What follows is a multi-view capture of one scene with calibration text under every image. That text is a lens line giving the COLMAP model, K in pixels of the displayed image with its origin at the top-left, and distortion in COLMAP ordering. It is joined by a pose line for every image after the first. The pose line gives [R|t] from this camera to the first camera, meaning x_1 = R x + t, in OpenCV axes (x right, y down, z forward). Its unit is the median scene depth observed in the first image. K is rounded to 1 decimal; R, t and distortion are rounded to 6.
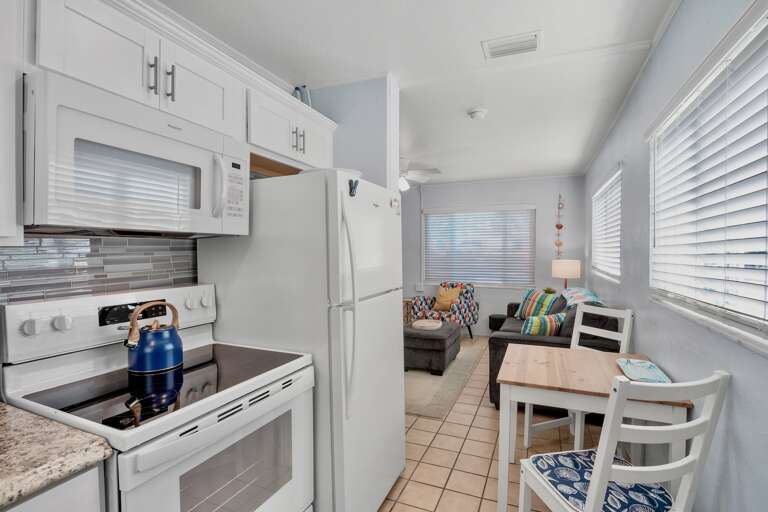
lens RADIAL K [[379.7, 0, 379.9], [0, 379.7, 255.8], [0, 0, 1]] dist [-0.018466, -0.000359]
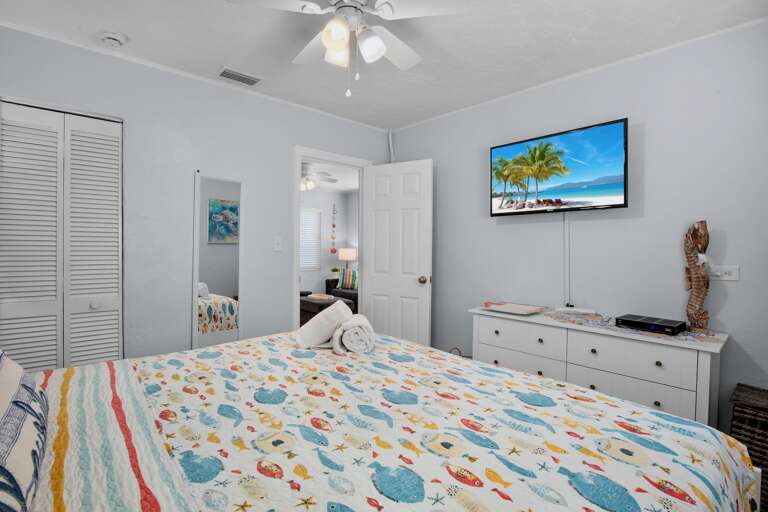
lens RADIAL K [[379.7, 0, 382.9], [0, 379.7, 251.9], [0, 0, 1]] dist [-0.018466, -0.000359]
pose [[0.401125, -0.003658, 0.916016, -0.781623], [-0.002900, 0.999982, 0.005264, 0.015112], [-0.916019, -0.004768, 0.401107, 0.231978]]
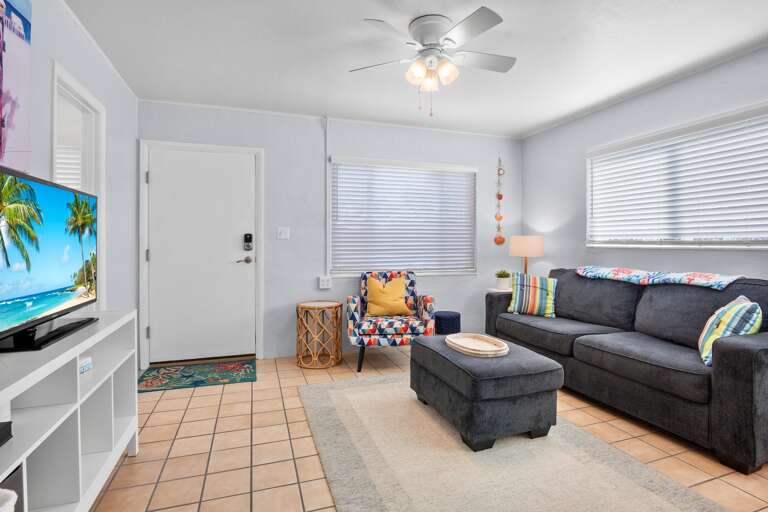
lens RADIAL K [[379.7, 0, 381.4], [0, 379.7, 244.5], [0, 0, 1]] dist [-0.018466, -0.000359]
pose [[0.738001, -0.006814, 0.674766, -0.279012], [0.007786, 0.999968, 0.001582, 0.025016], [-0.674755, 0.004086, 0.738030, 0.549019]]
